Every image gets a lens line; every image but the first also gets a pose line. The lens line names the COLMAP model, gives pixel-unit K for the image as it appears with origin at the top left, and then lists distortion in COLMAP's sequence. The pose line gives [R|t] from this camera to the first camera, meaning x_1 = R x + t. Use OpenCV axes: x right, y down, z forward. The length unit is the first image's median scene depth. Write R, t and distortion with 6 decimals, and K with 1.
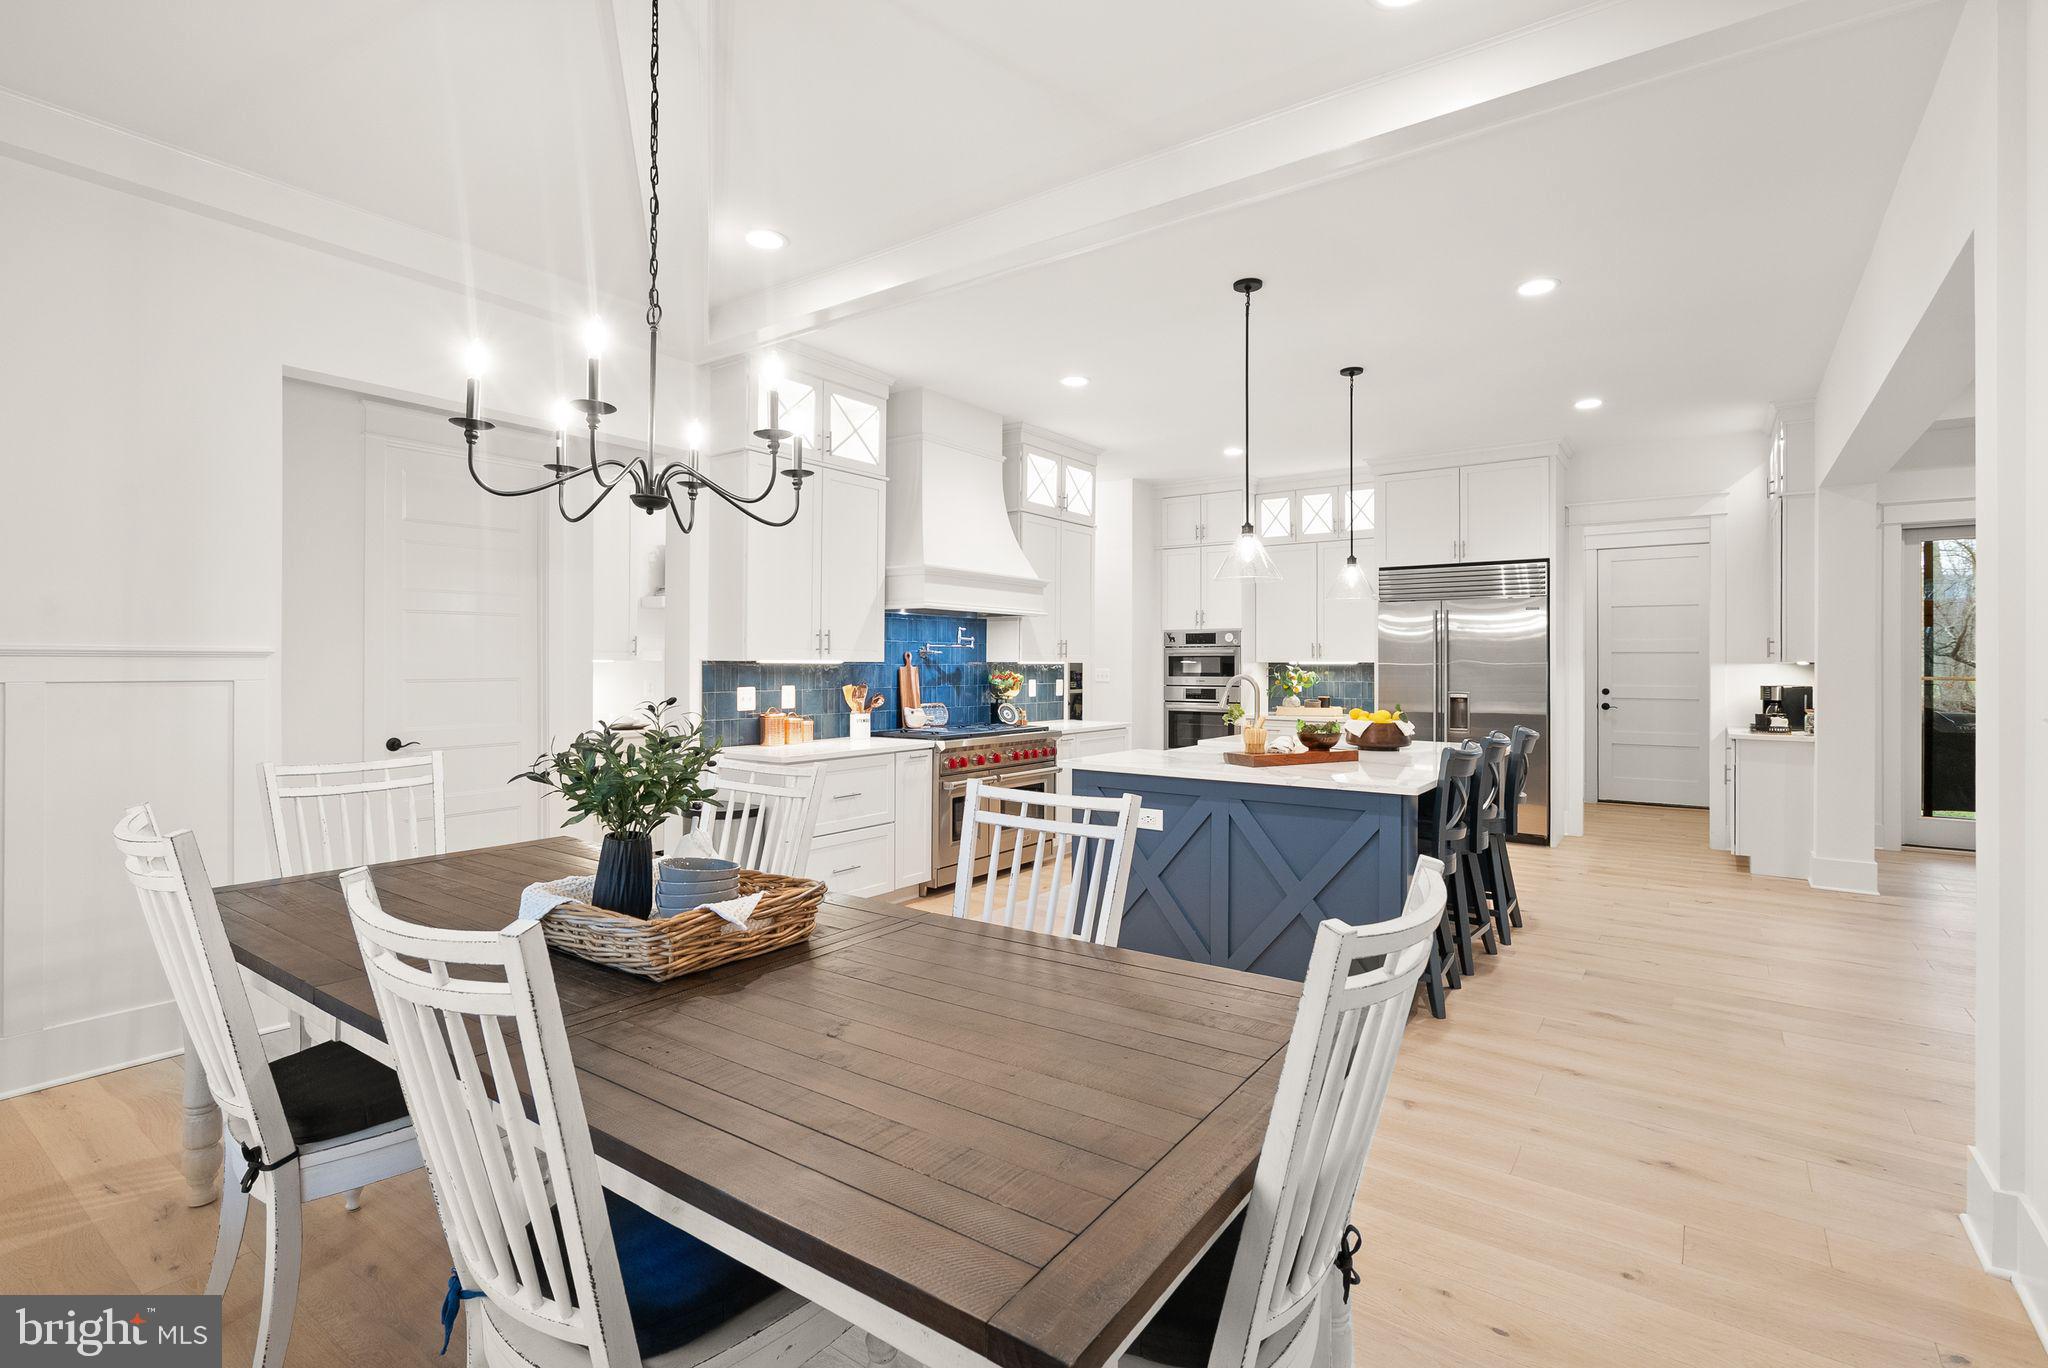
lens RADIAL K [[957.5, 0, 1026.4], [0, 957.5, 662.6], [0, 0, 1]] dist [-0.001778, -0.000078]
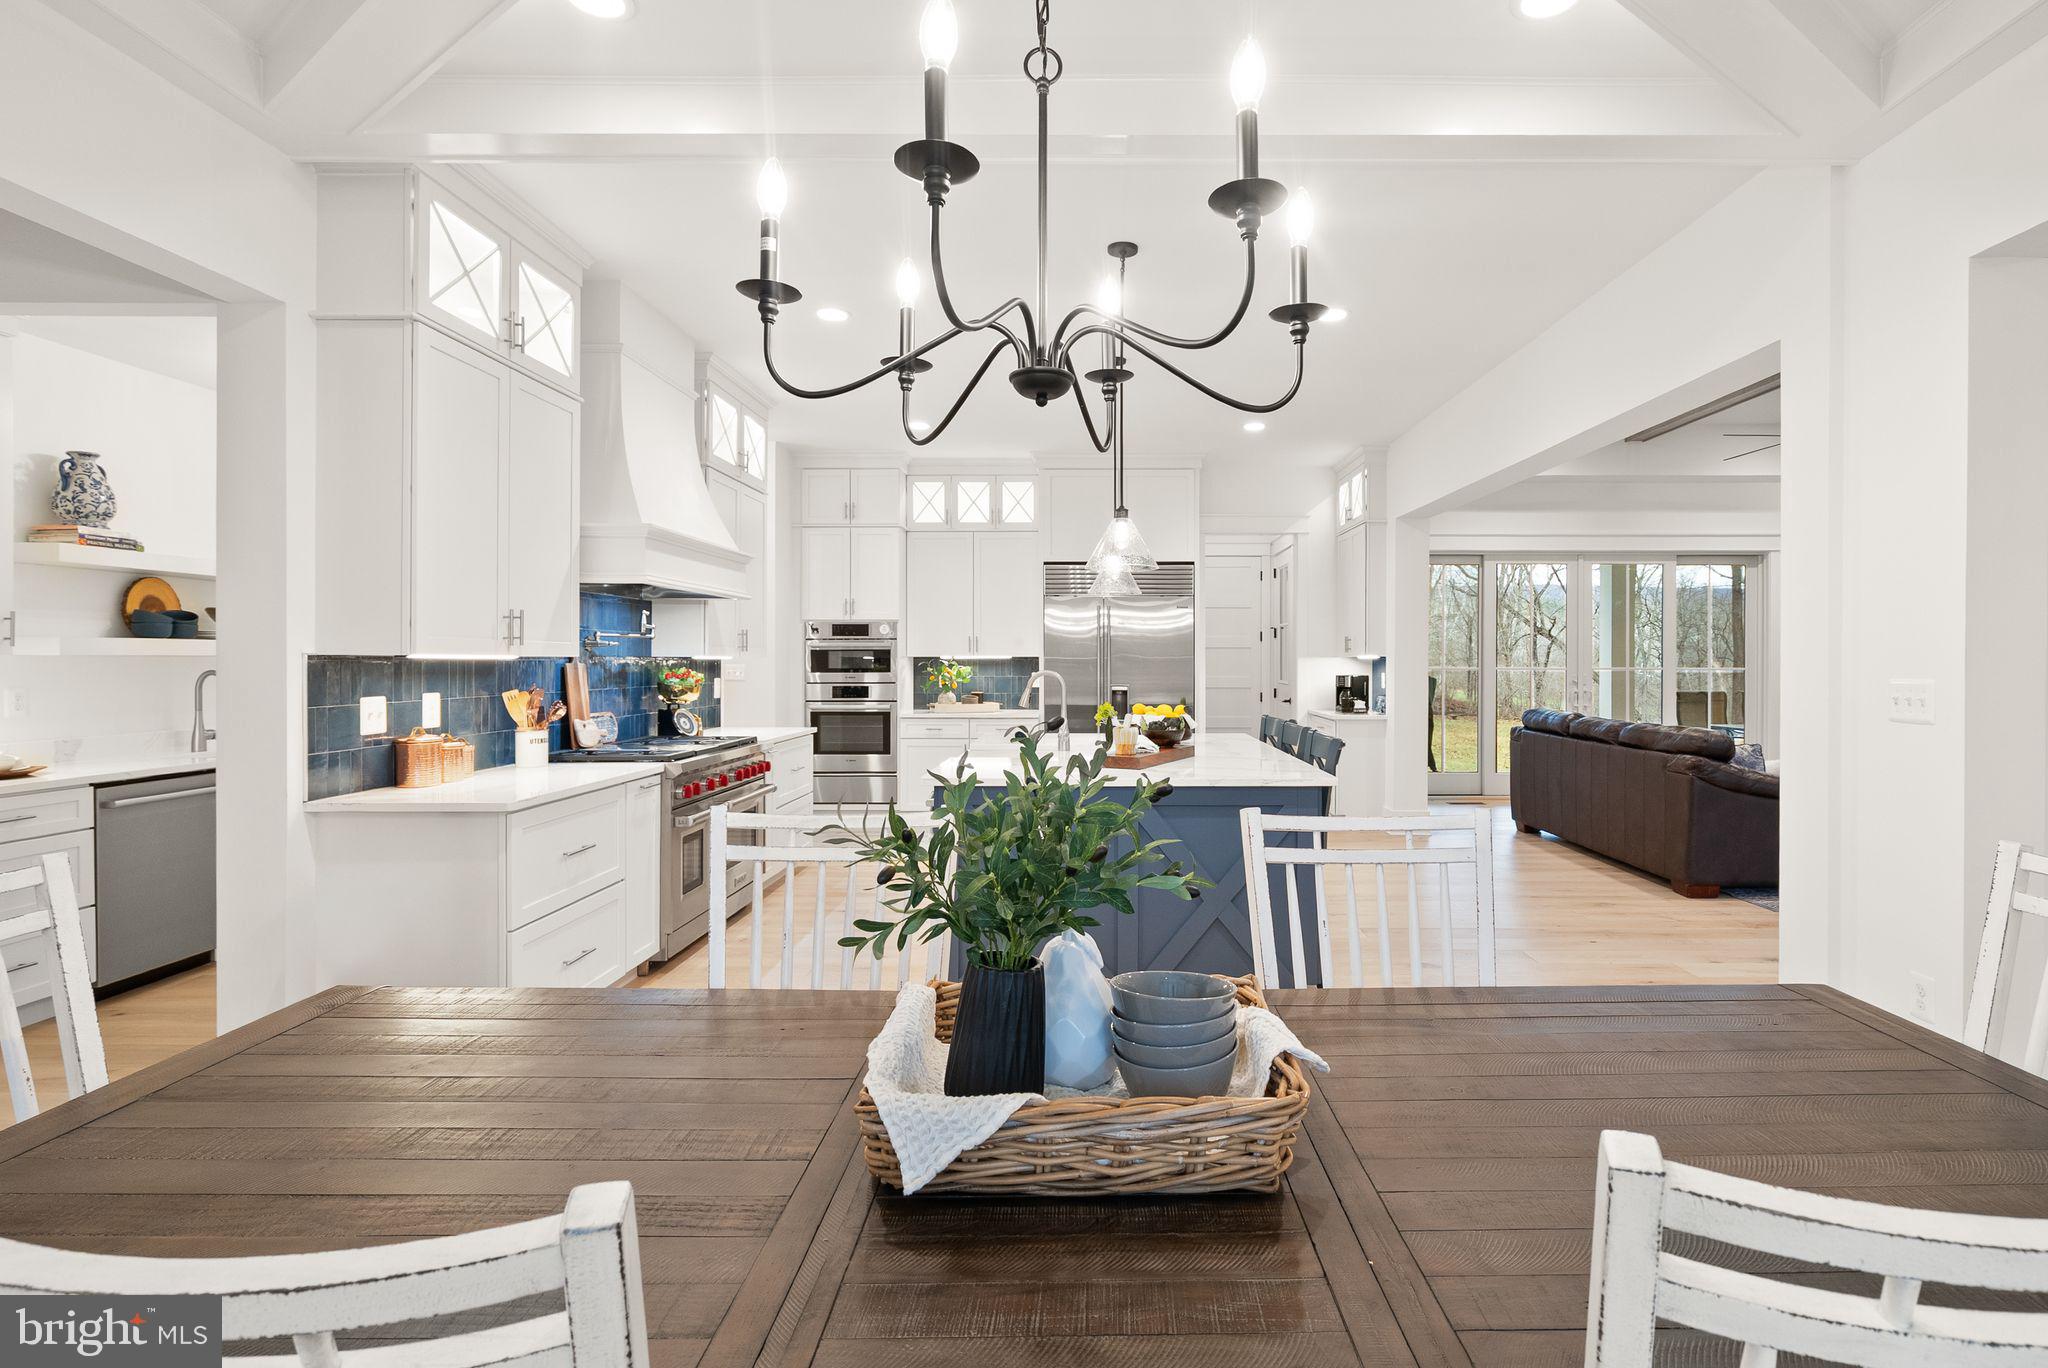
lens RADIAL K [[988.4, 0, 1102.2], [0, 988.4, 654.3], [0, 0, 1]] dist [-0.001450, 0.000350]
pose [[0.809591, 0.000771, 0.586994, -0.233008], [0.000775, 0.999997, -0.002383, -0.000150], [-0.586994, 0.002384, 0.809587, 0.158760]]
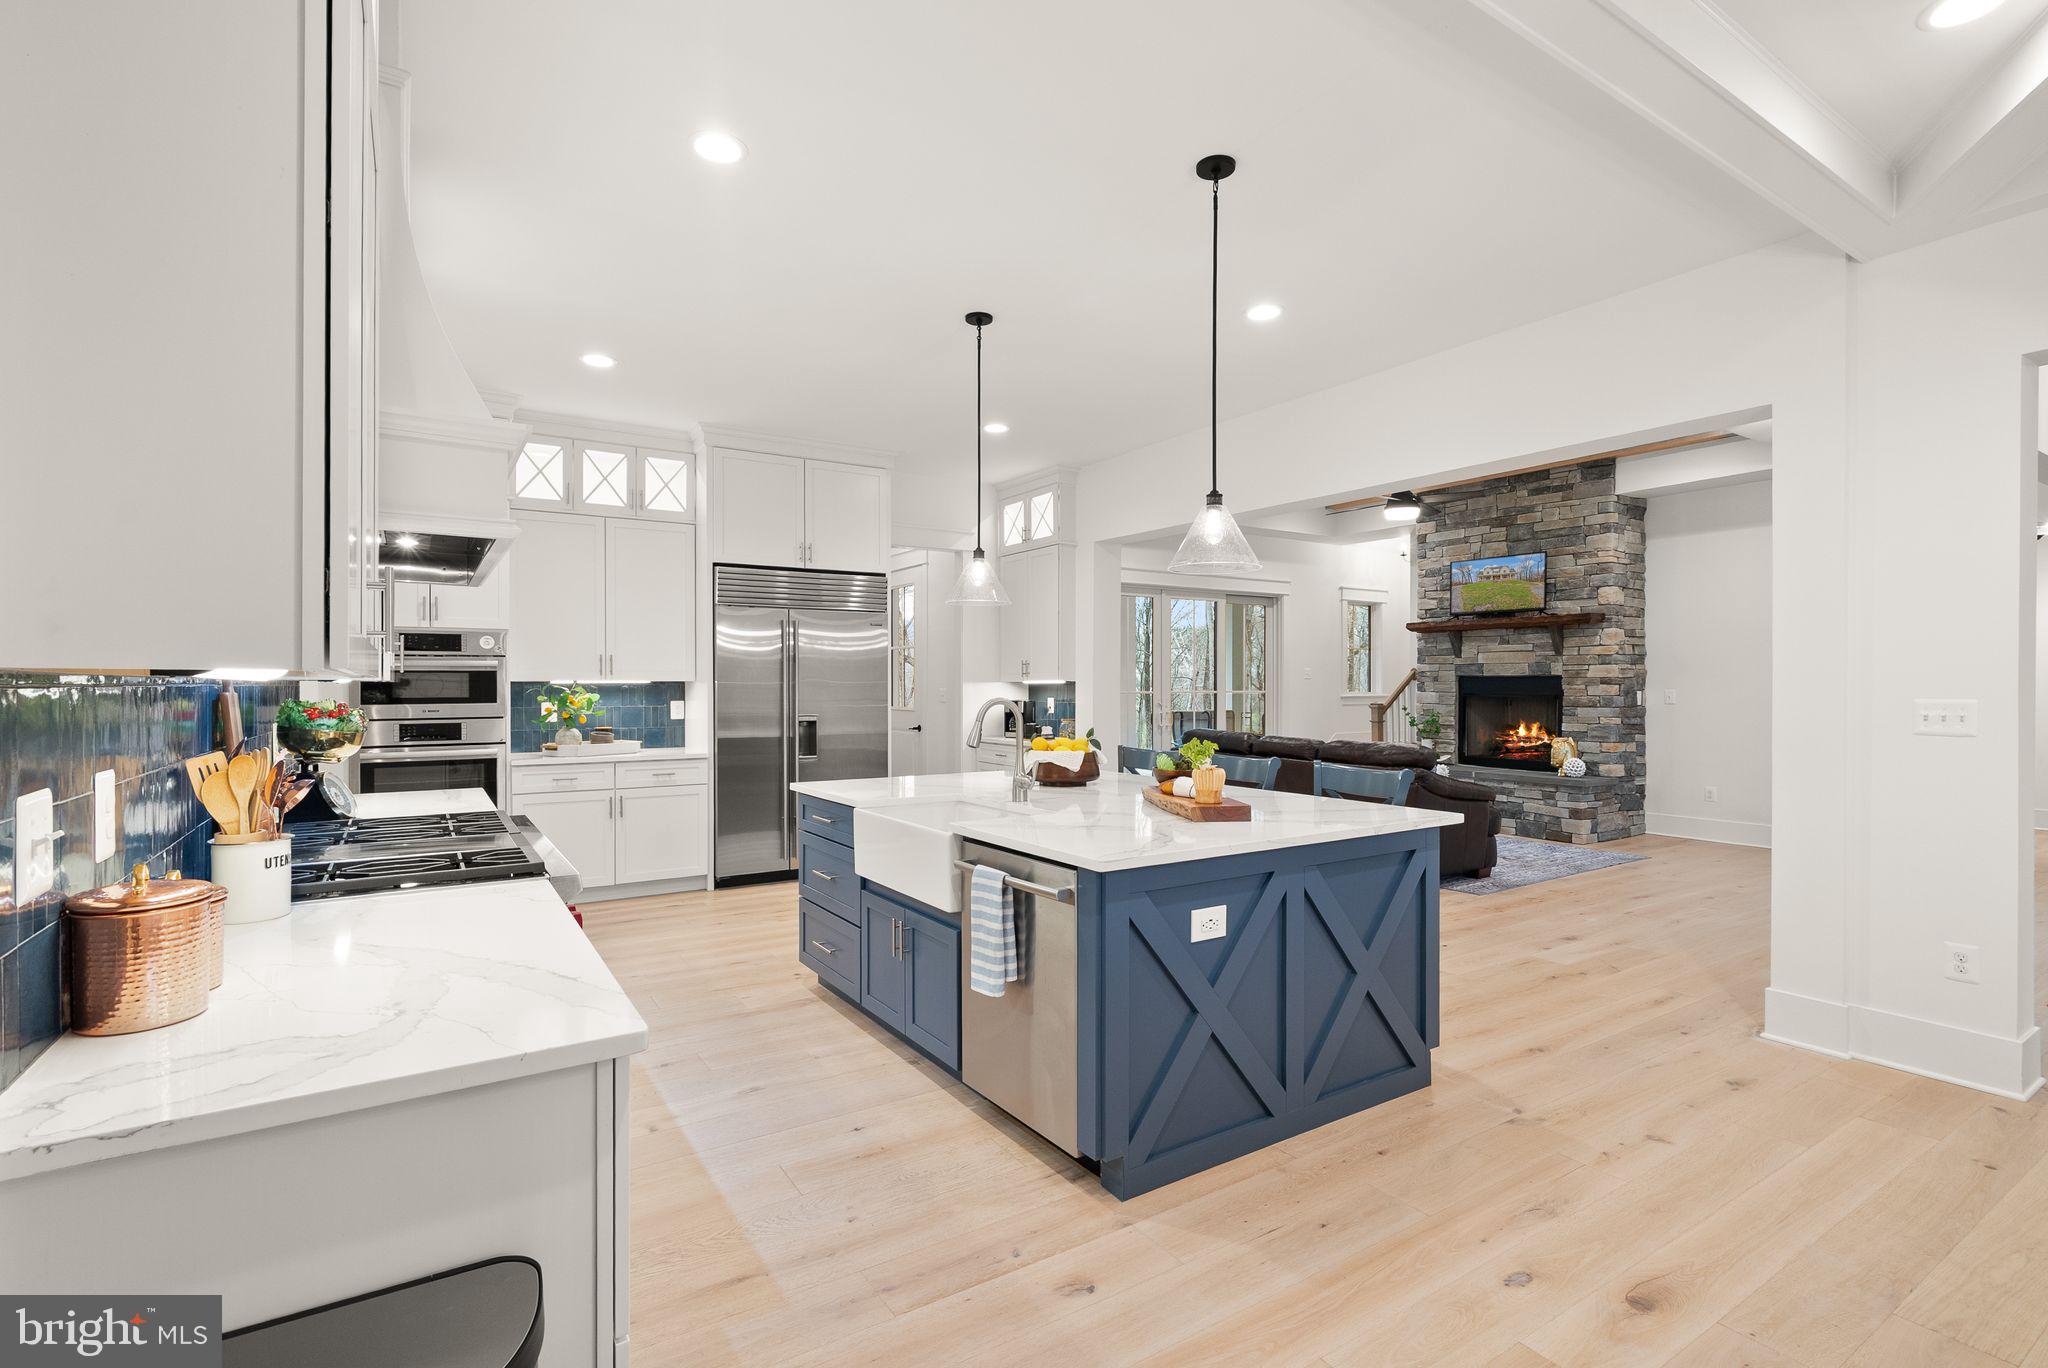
lens RADIAL K [[946.1, 0, 1024.0], [0, 946.1, 684.0], [0, 0, 1]] dist [-0.000581, 0.000235]
pose [[0.368760, -0.003089, 0.929520, -0.334781], [0.000443, 0.999995, 0.003148, 0.000037], [-0.929525, -0.000749, 0.368760, 0.578667]]
